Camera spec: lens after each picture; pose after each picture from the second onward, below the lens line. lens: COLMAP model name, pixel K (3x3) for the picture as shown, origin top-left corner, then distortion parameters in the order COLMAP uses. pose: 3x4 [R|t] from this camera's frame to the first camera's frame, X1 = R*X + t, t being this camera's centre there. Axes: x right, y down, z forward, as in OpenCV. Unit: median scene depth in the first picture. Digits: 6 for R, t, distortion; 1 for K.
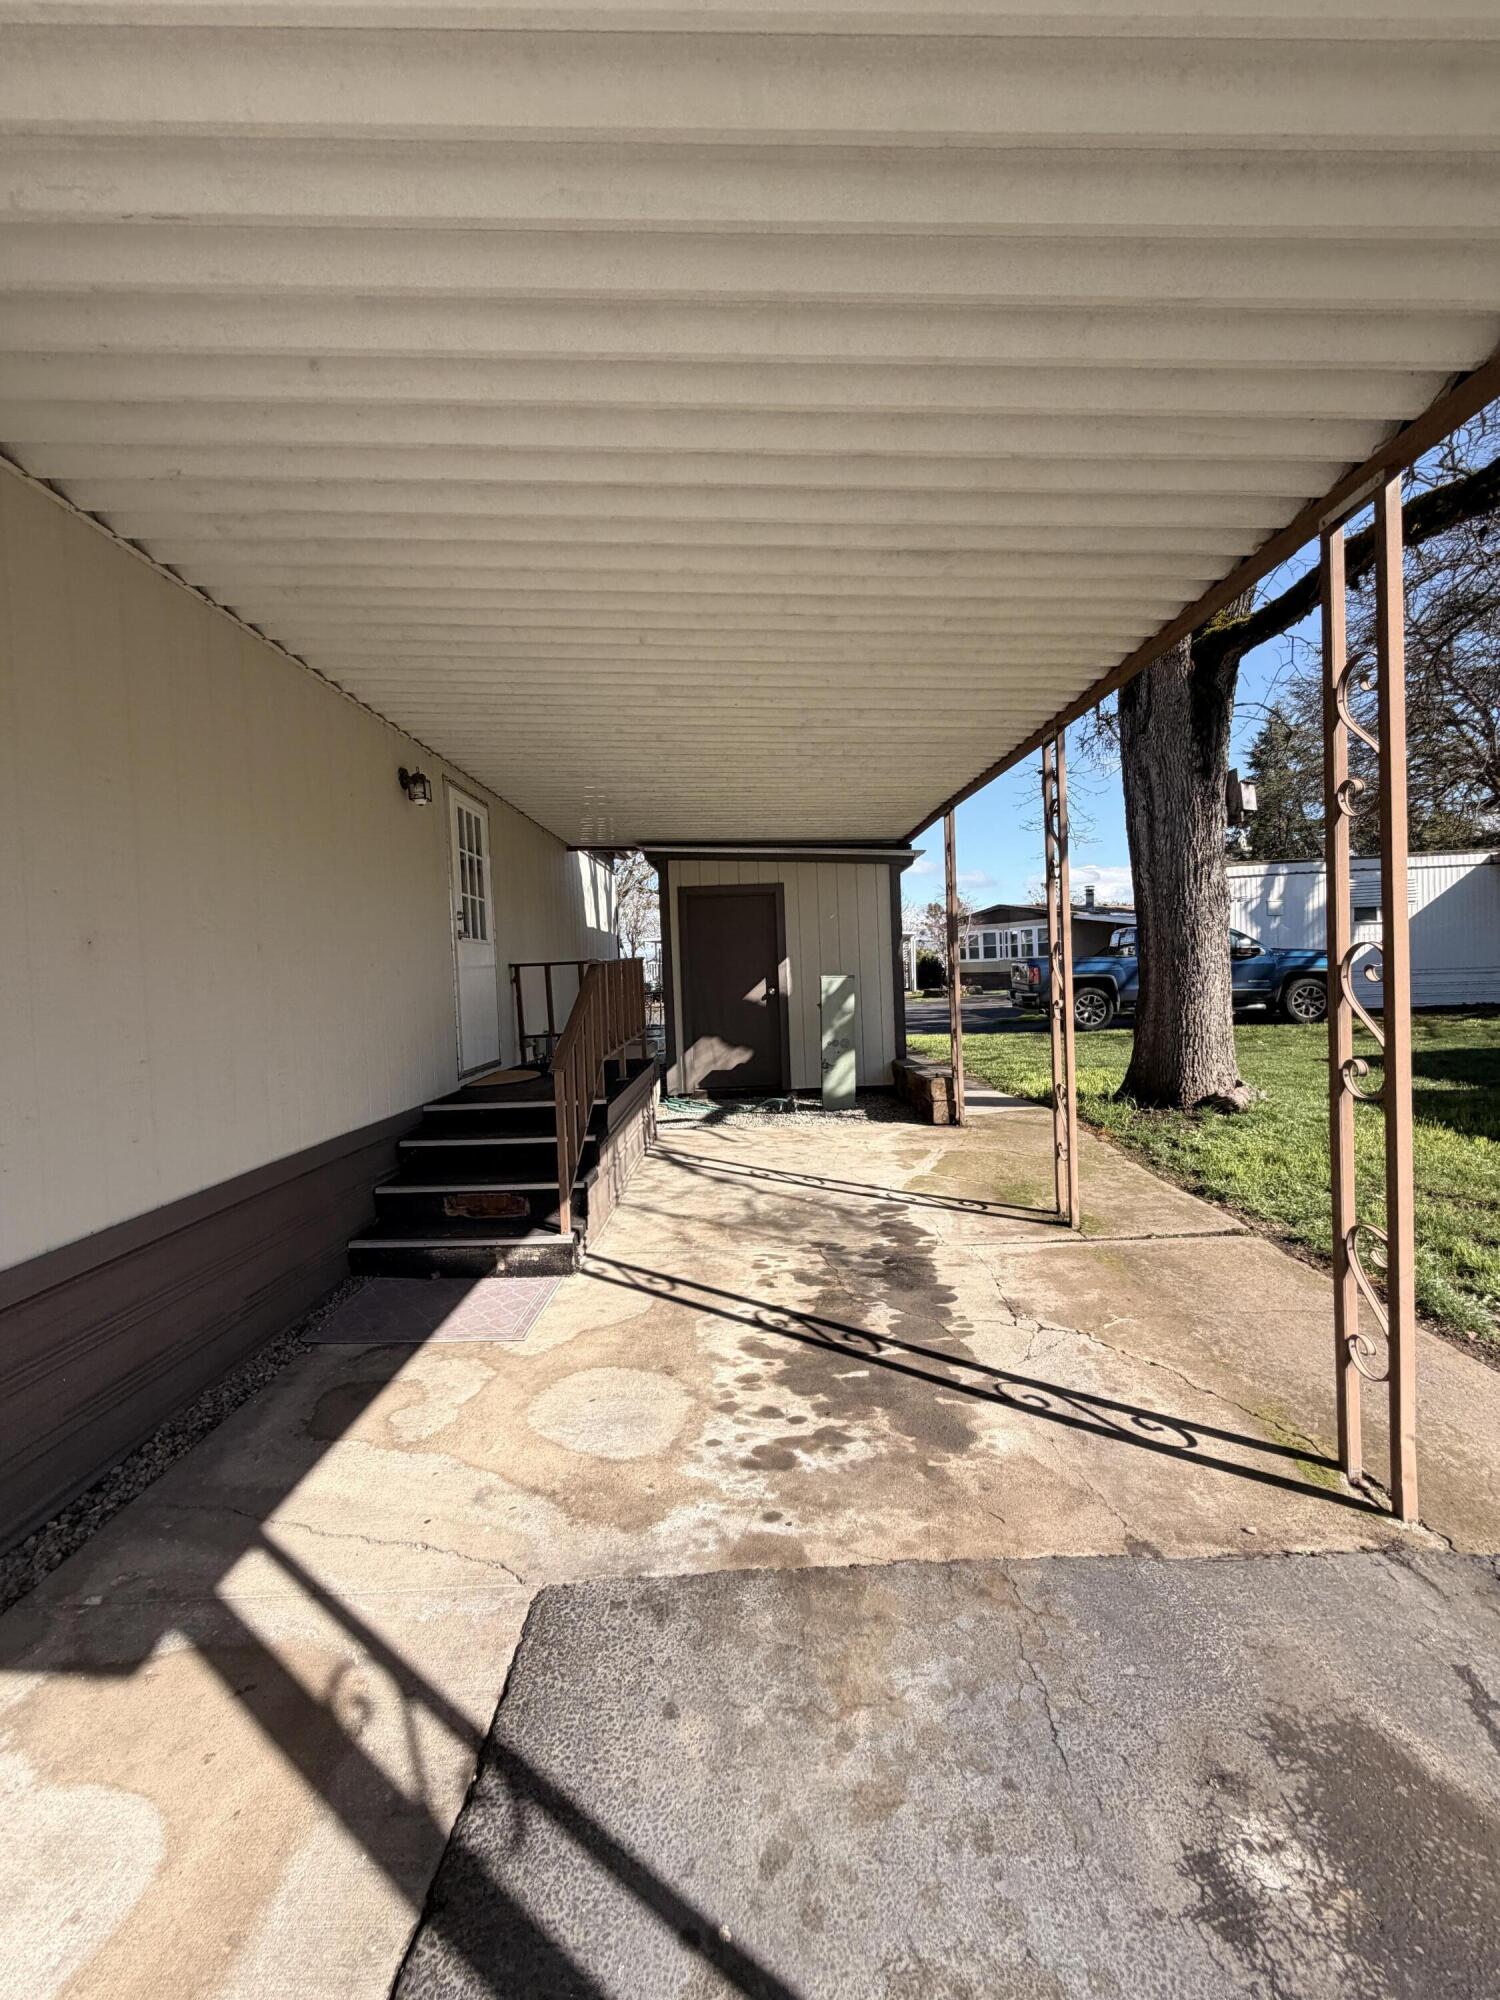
lens RADIAL K [[802.4, 0, 750.9], [0, 802.4, 993.2], [0, 0, 1]] dist [-0.000074, -0.000010]
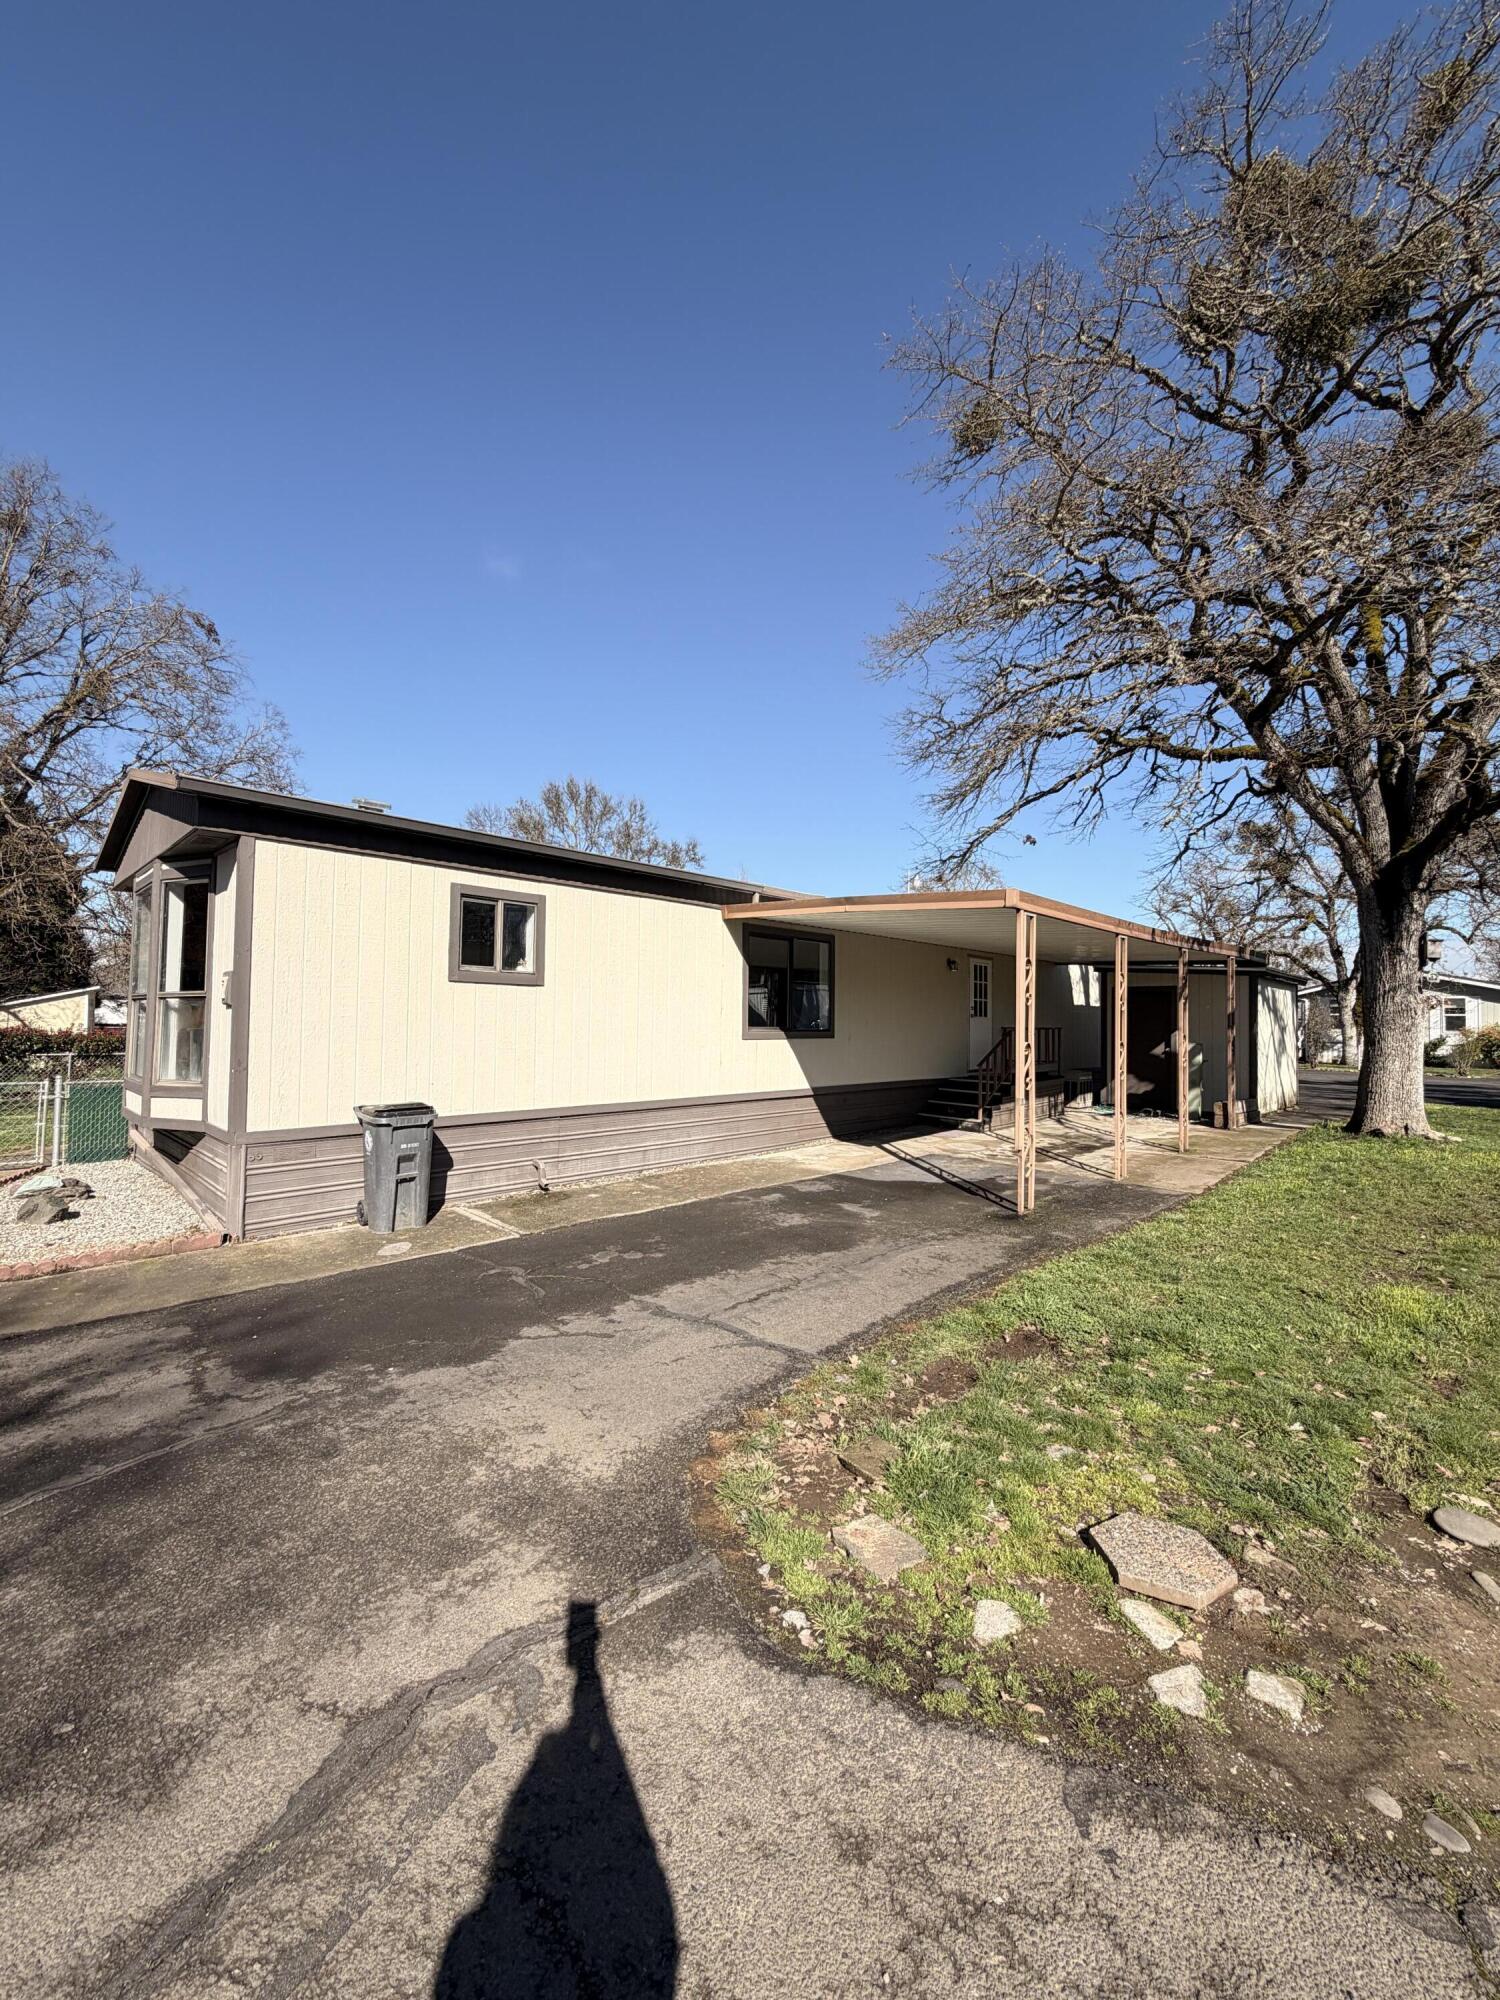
lens RADIAL K [[802.4, 0, 749.0], [0, 802.4, 994.2], [0, 0, 1]] dist [-0.000074, -0.000010]
pose [[0.714693, 0.028703, -0.698849, 0.760949], [-0.065062, 0.997554, -0.025567, -0.024737], [0.696406, 0.063741, 0.714812, -1.100555]]
